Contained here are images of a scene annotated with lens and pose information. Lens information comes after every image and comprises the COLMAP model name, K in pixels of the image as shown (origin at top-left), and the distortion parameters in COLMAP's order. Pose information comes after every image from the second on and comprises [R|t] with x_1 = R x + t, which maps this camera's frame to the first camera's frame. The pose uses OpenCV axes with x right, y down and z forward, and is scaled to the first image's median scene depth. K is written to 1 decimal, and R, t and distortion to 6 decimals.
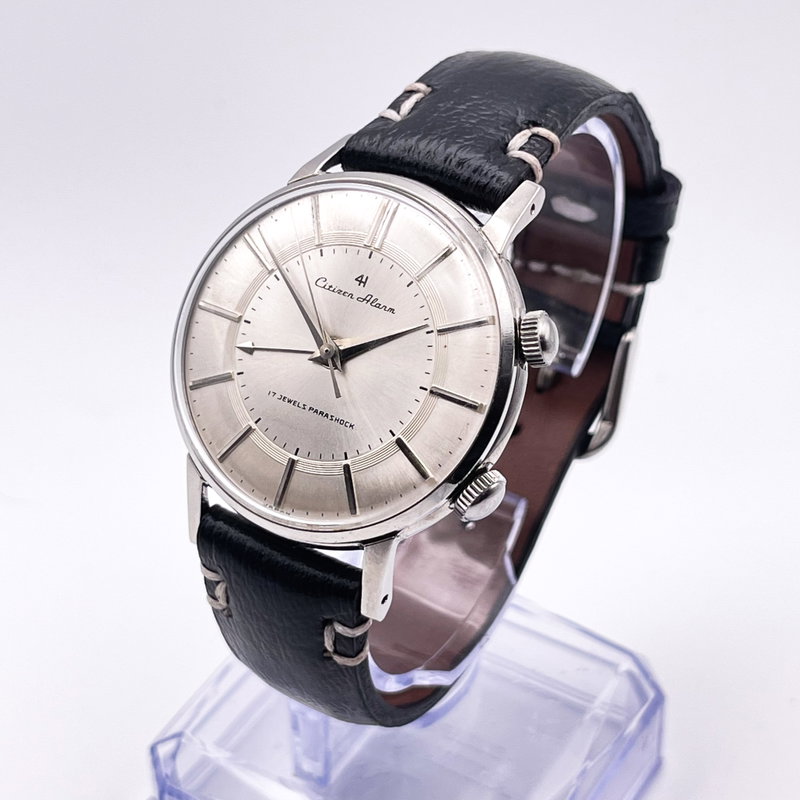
lens RADIAL K [[1996.9, 0, 399.4], [0, 1996.9, 400.9], [0, 0, 1]] dist [0.118531, 0.000000]
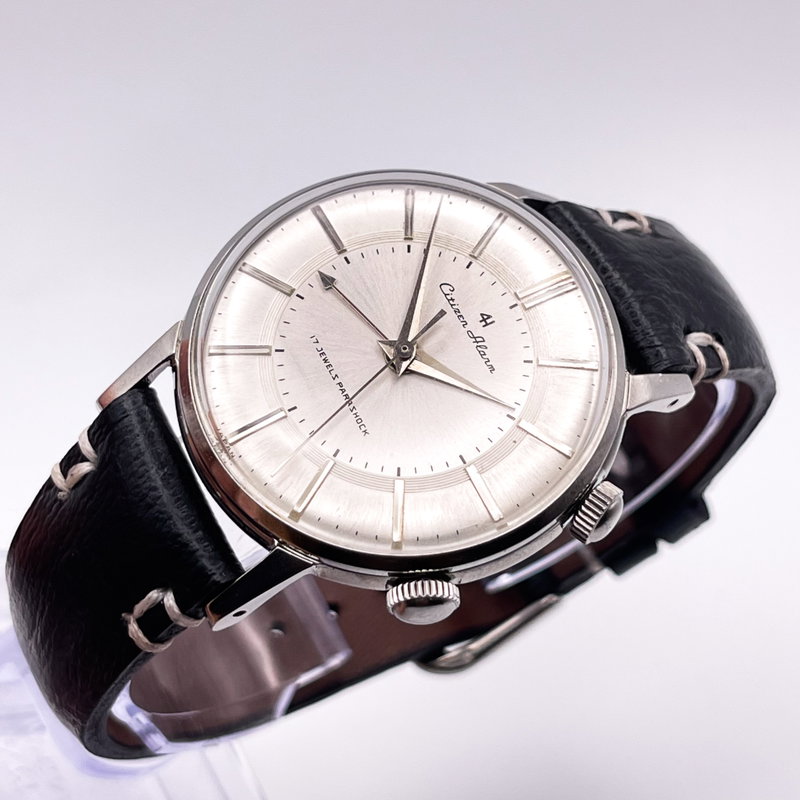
lens RADIAL K [[1996.9, 0, 400.9], [0, 1996.9, 399.5], [0, 0, 1]] dist [0.118531, 0.000000]
pose [[0.702415, 0.703948, 0.105217, -0.105797], [-0.679397, 0.707176, -0.195759, 0.148888], [-0.212212, 0.066020, 0.974991, 0.175301]]
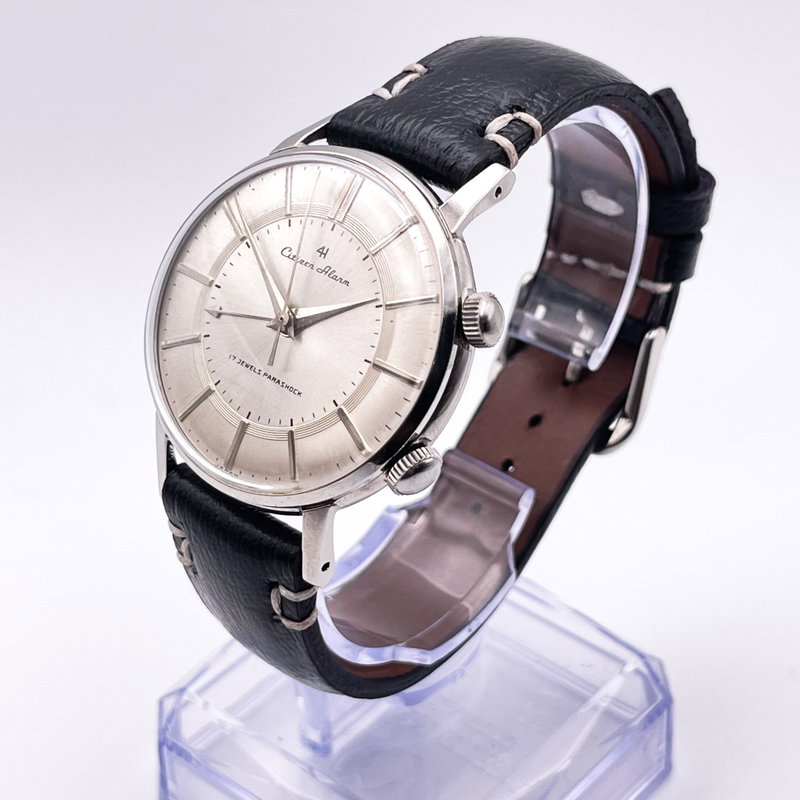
lens RADIAL K [[1996.9, 0, 413.1], [0, 1996.9, 425.6], [0, 0, 1]] dist [0.118531, 0.000000]
pose [[0.986402, 0.073198, -0.147150, 0.176121], [-0.072348, 0.997317, 0.011127, 0.012693], [0.147570, -0.000329, 0.989052, -0.000245]]
